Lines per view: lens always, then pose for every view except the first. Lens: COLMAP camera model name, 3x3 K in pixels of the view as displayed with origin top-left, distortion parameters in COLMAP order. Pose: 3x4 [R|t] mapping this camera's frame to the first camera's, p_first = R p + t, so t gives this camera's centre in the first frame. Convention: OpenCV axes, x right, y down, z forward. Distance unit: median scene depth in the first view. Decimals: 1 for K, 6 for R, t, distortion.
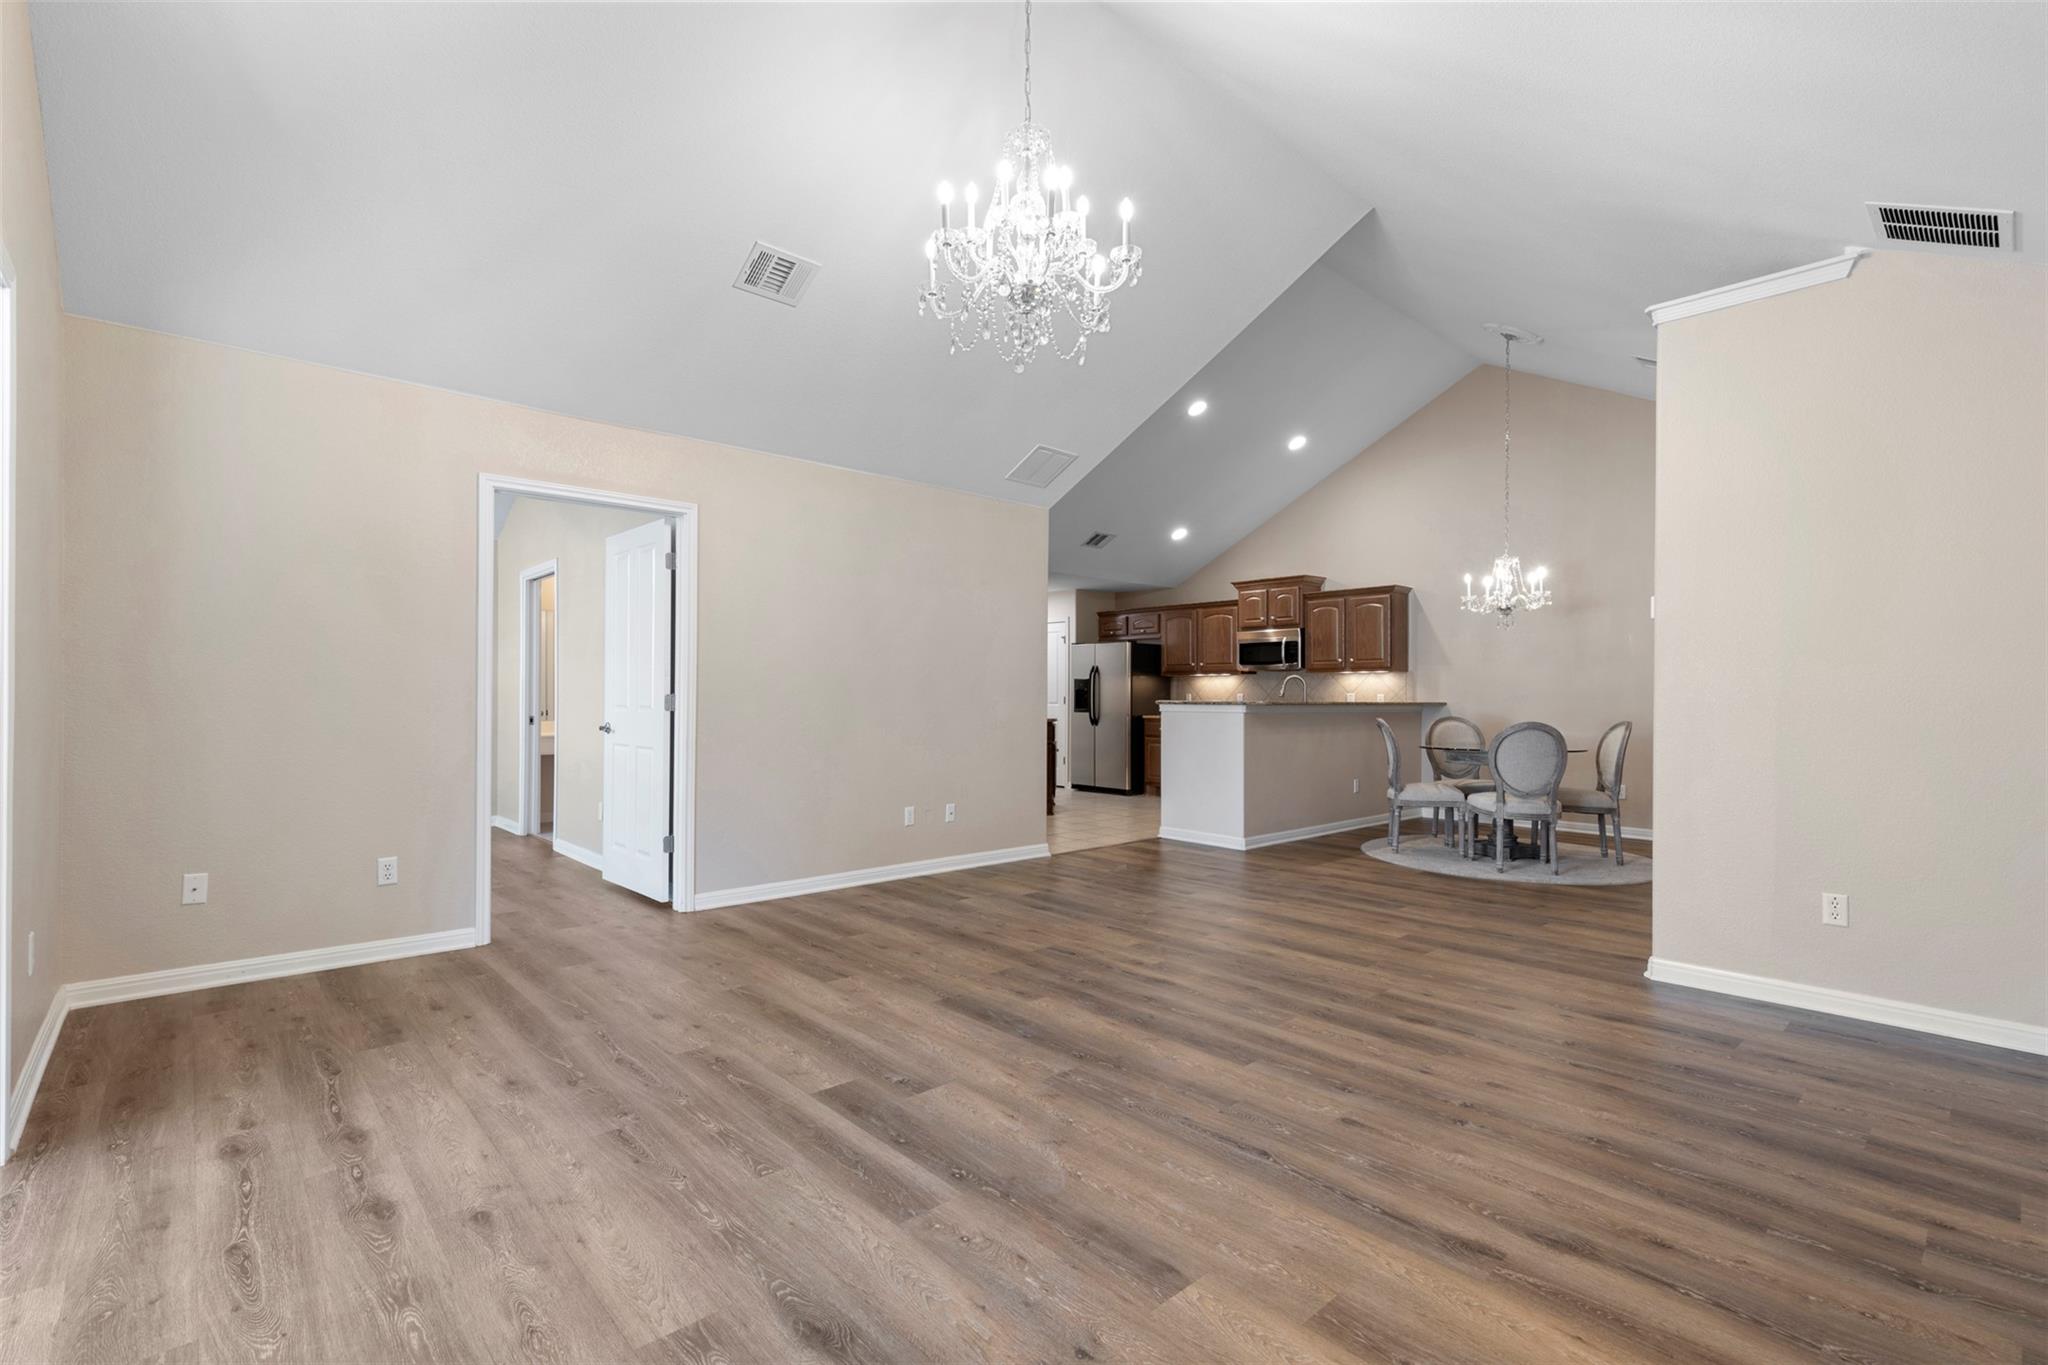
lens RADIAL K [[911.9, 0, 1024.0], [0, 911.9, 695.7], [0, 0, 1]] dist [0.006283, -0.000821]
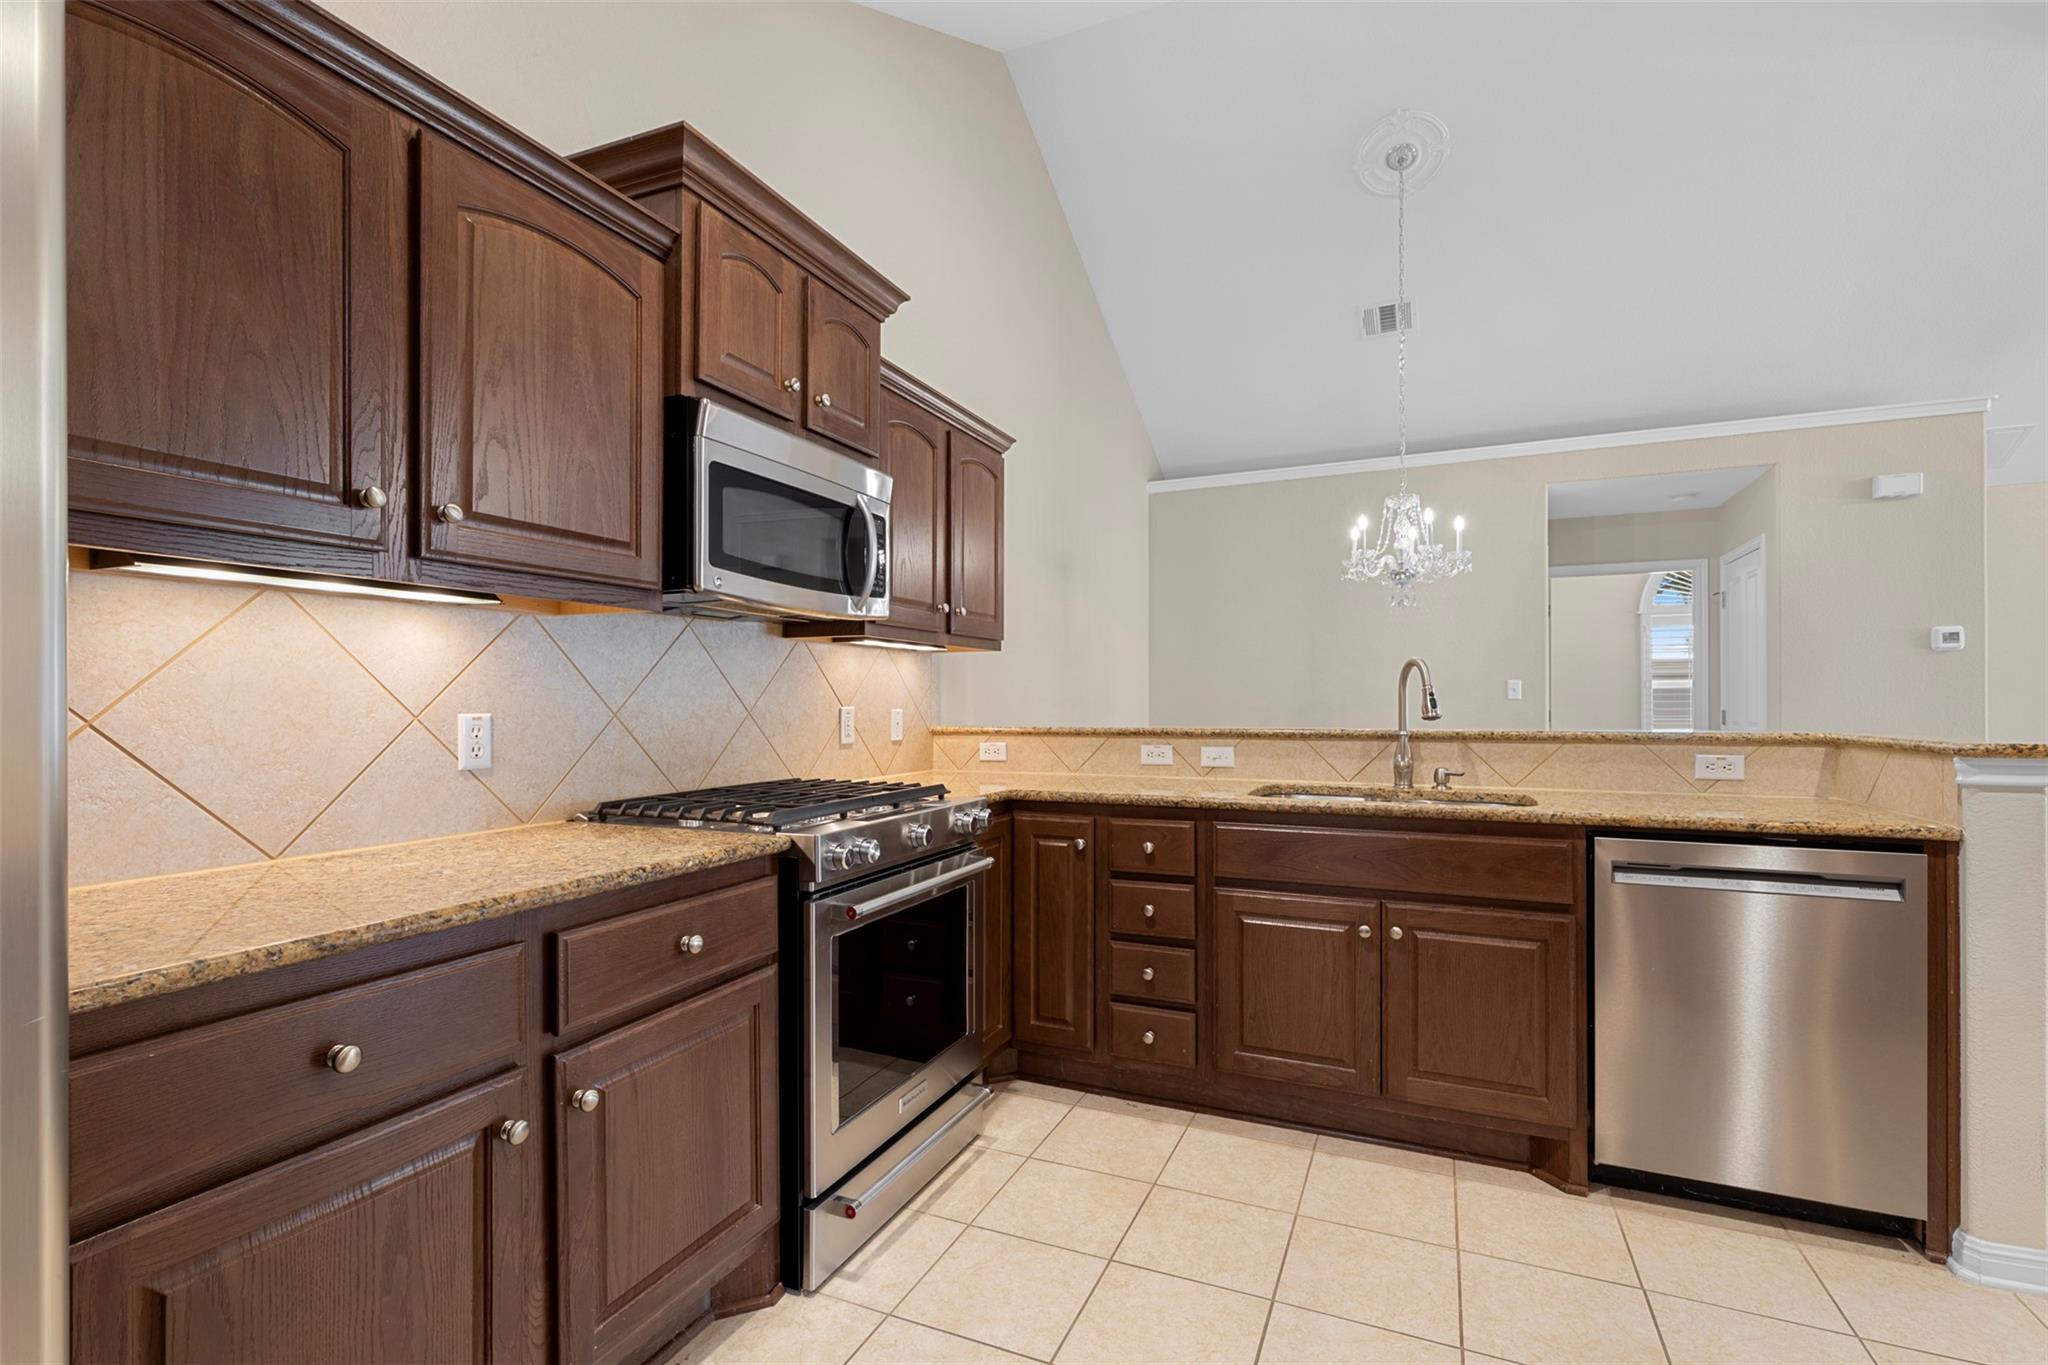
lens RADIAL K [[920.2, 0, 1030.8], [0, 920.2, 696.9], [0, 0, 1]] dist [0.012140, -0.000428]
pose [[-0.403982, 0.001469, 0.914766, 0.029031], [0.000517, 0.999999, -0.001377, -0.006480], [-0.914767, -0.000083, -0.403983, 1.364556]]
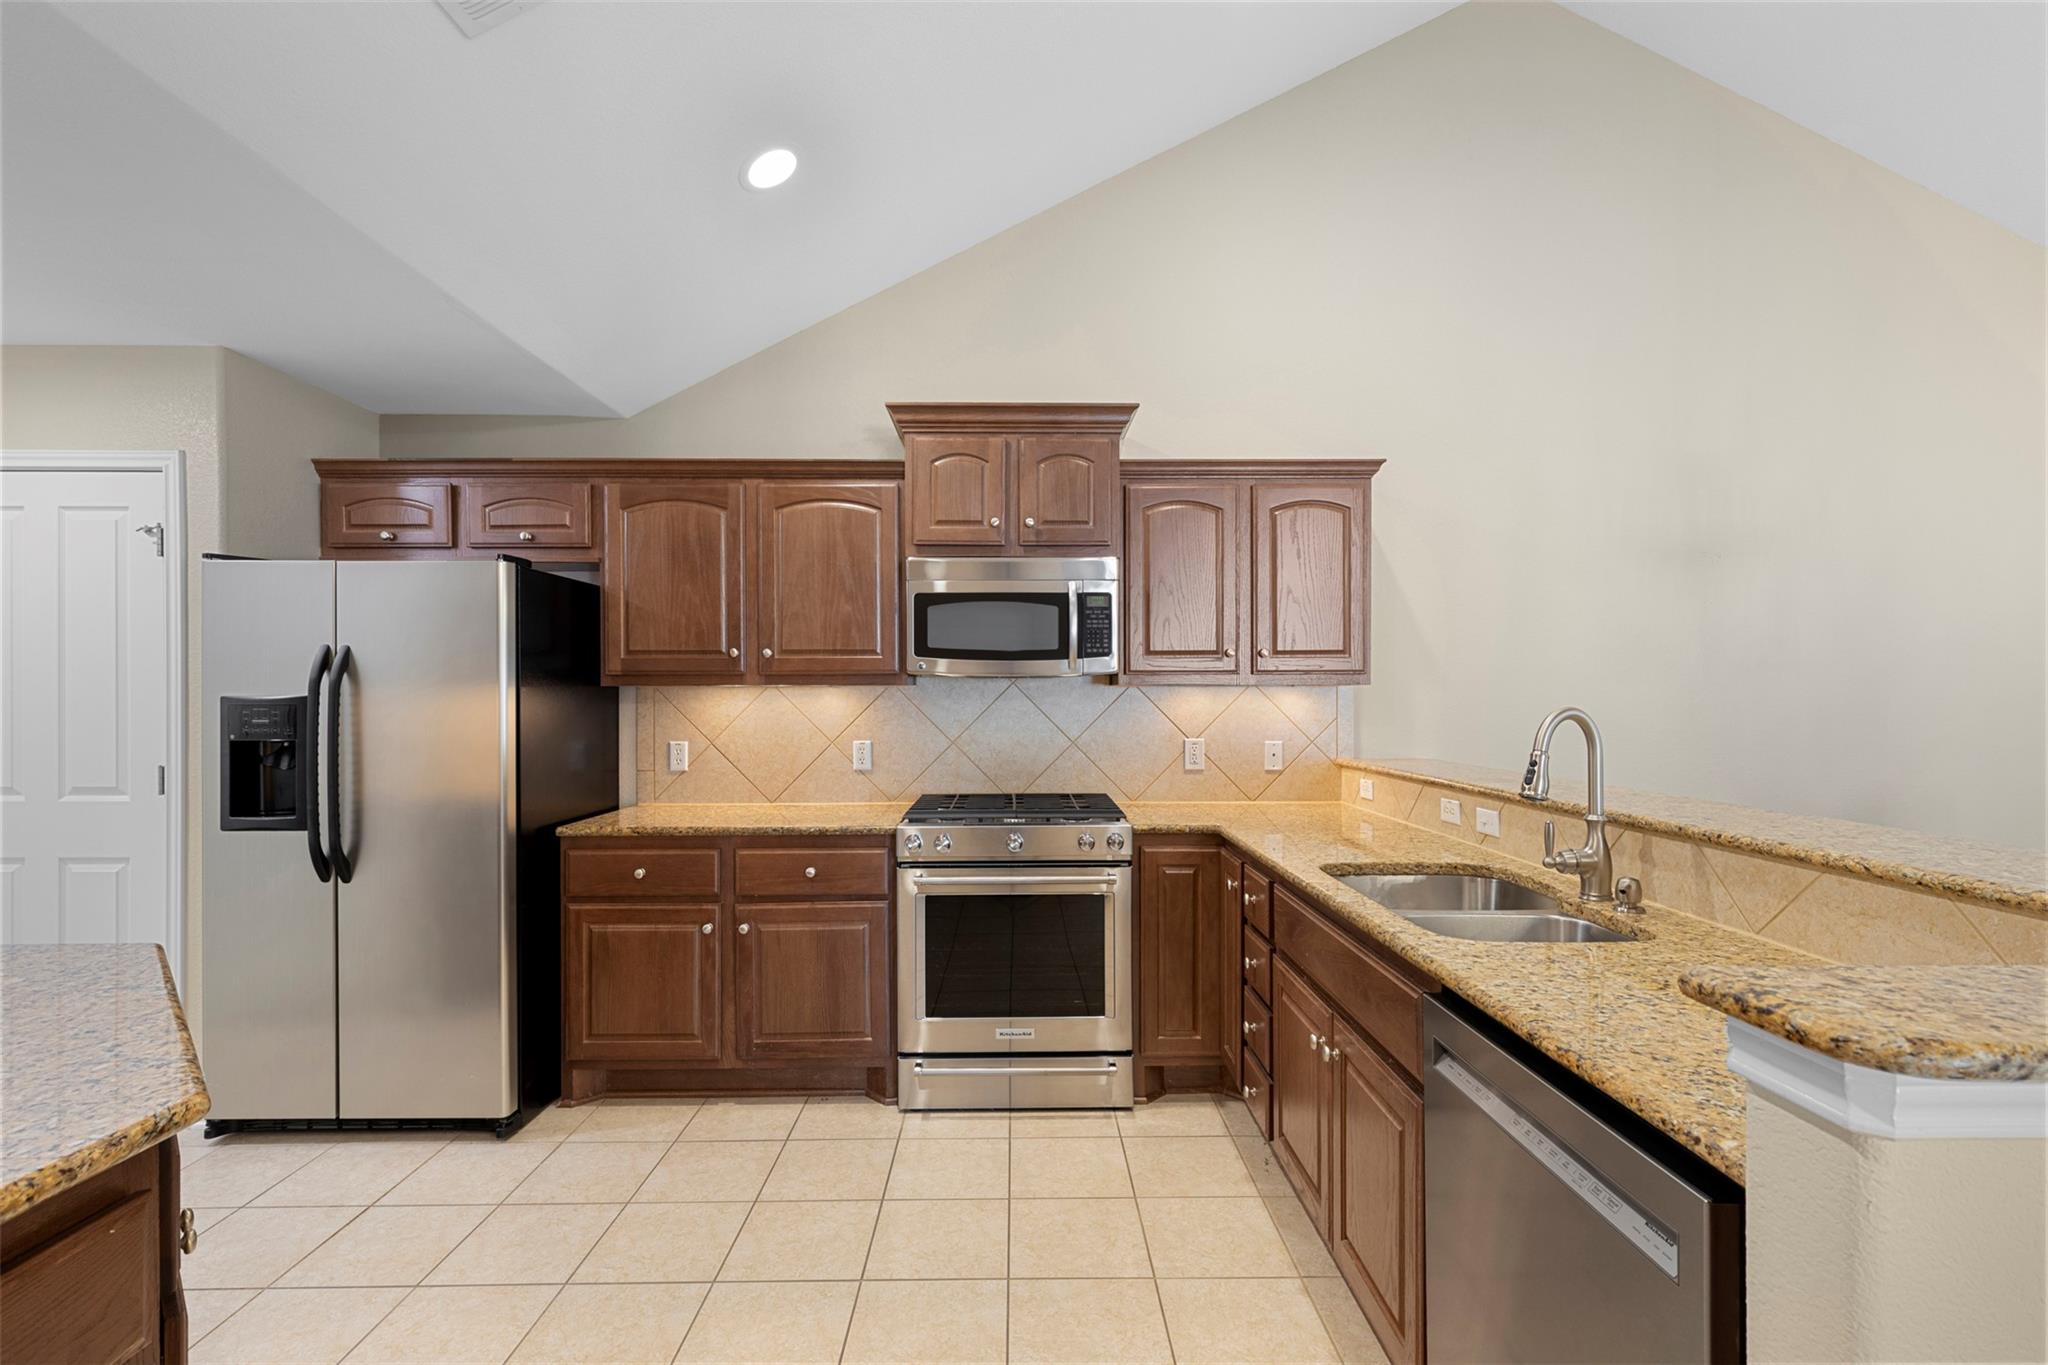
lens RADIAL K [[911.9, 0, 1024.0], [0, 911.9, 695.7], [0, 0, 1]] dist [0.006283, -0.000821]
pose [[0.663607, -0.004849, 0.748065, 0.020383], [0.004081, 0.999988, 0.002862, -0.027754], [-0.748070, 0.001154, 0.663619, 1.008268]]
